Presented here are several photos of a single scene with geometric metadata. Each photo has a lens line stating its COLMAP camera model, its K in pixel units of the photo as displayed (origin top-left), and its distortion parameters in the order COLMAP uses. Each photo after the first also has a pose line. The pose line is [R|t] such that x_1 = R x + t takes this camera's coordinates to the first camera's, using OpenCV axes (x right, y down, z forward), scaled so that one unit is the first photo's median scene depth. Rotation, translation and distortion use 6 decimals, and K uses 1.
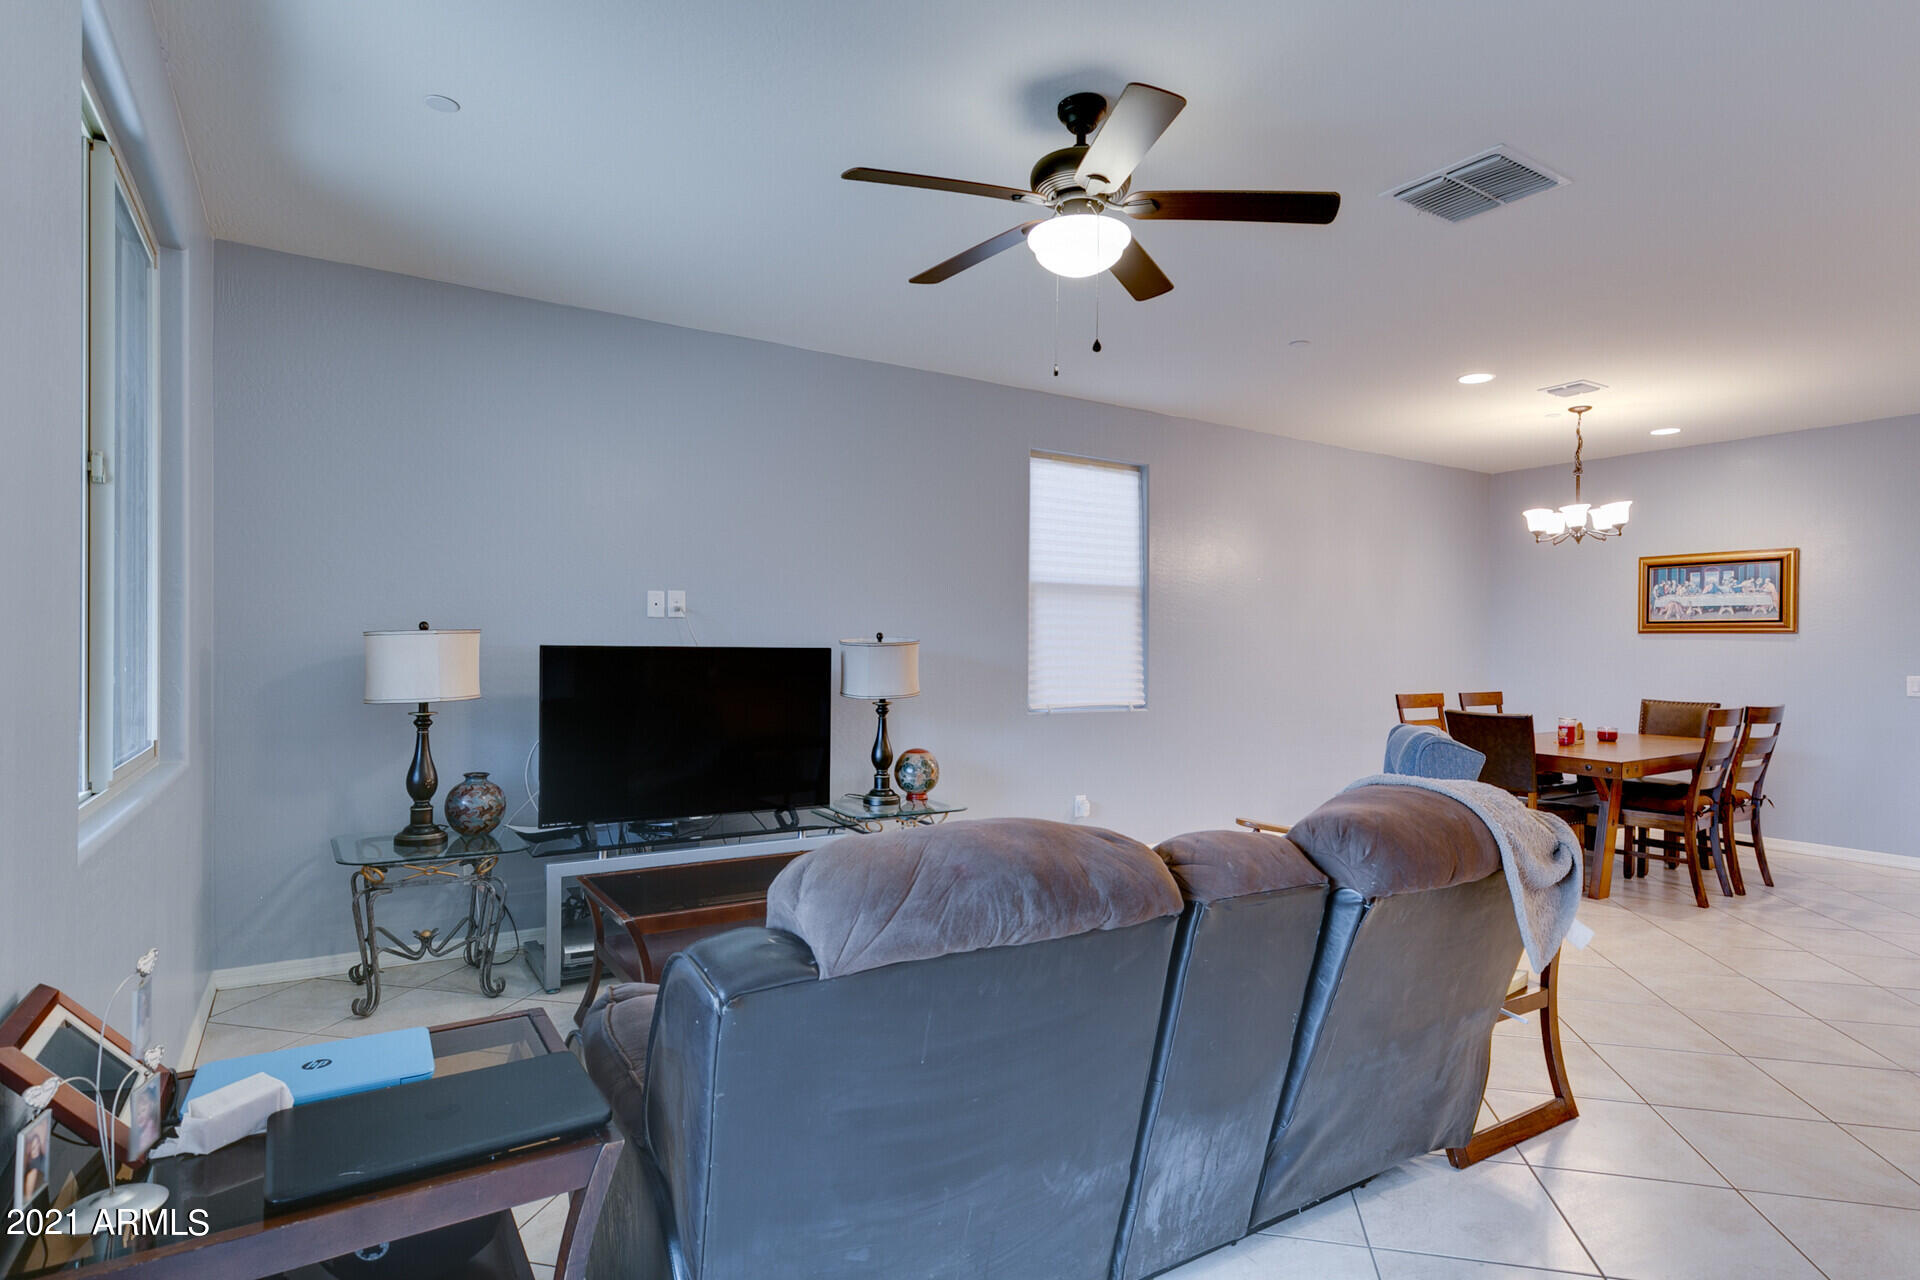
lens RADIAL K [[1016.4, 0, 959.5], [0, 1016.4, 648.6], [0, 0, 1]] dist [0.002563, 0.000627]
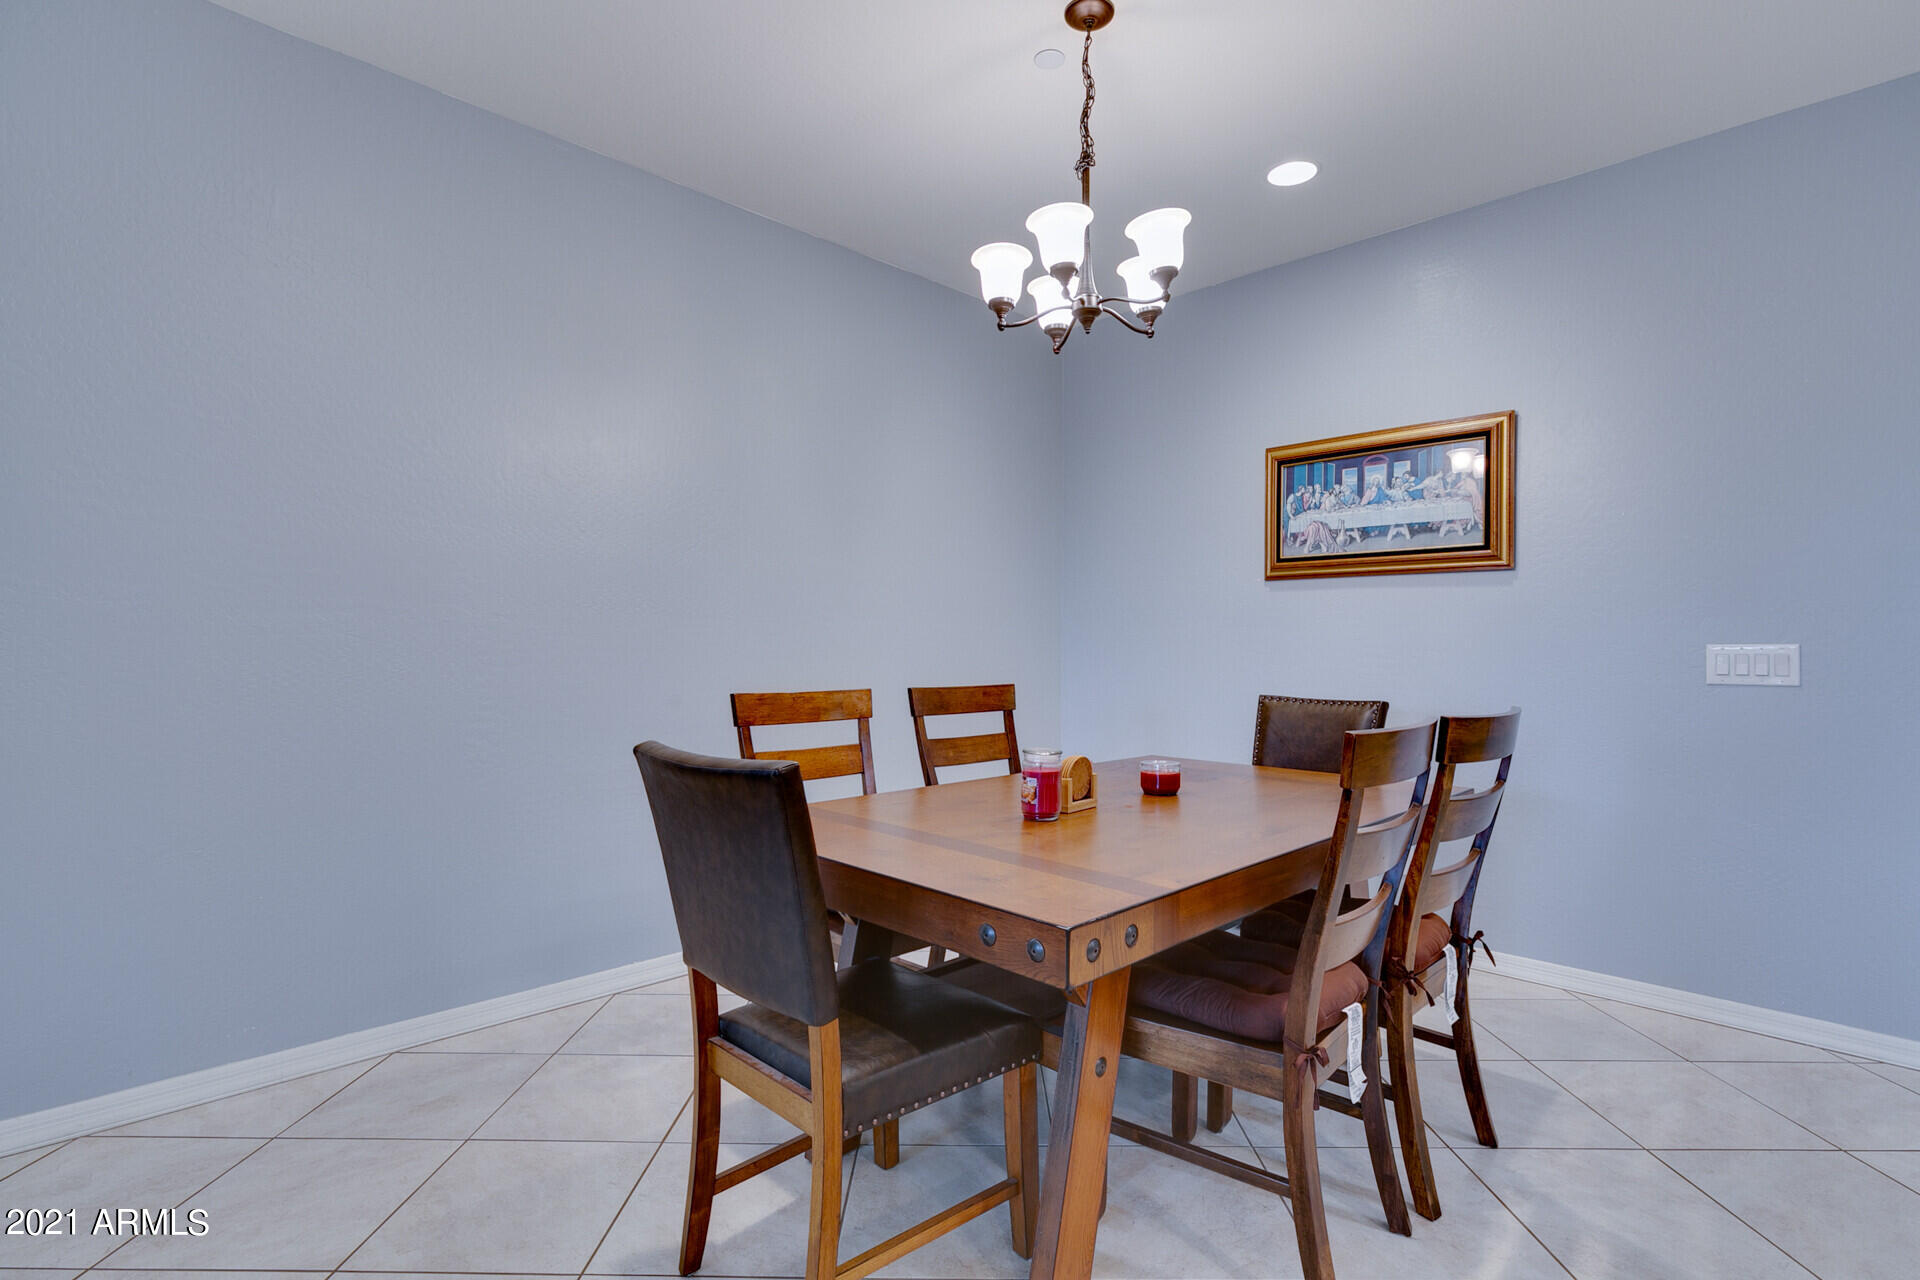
lens RADIAL K [[949.7, 0, 961.2], [0, 949.7, 642.9], [0, 0, 1]] dist [-0.001232, -0.000478]
pose [[0.978323, -0.001844, 0.207078, 0.425919], [0.002616, 0.999991, -0.003452, 0.024162], [-0.207070, 0.003919, 0.978318, 0.560625]]
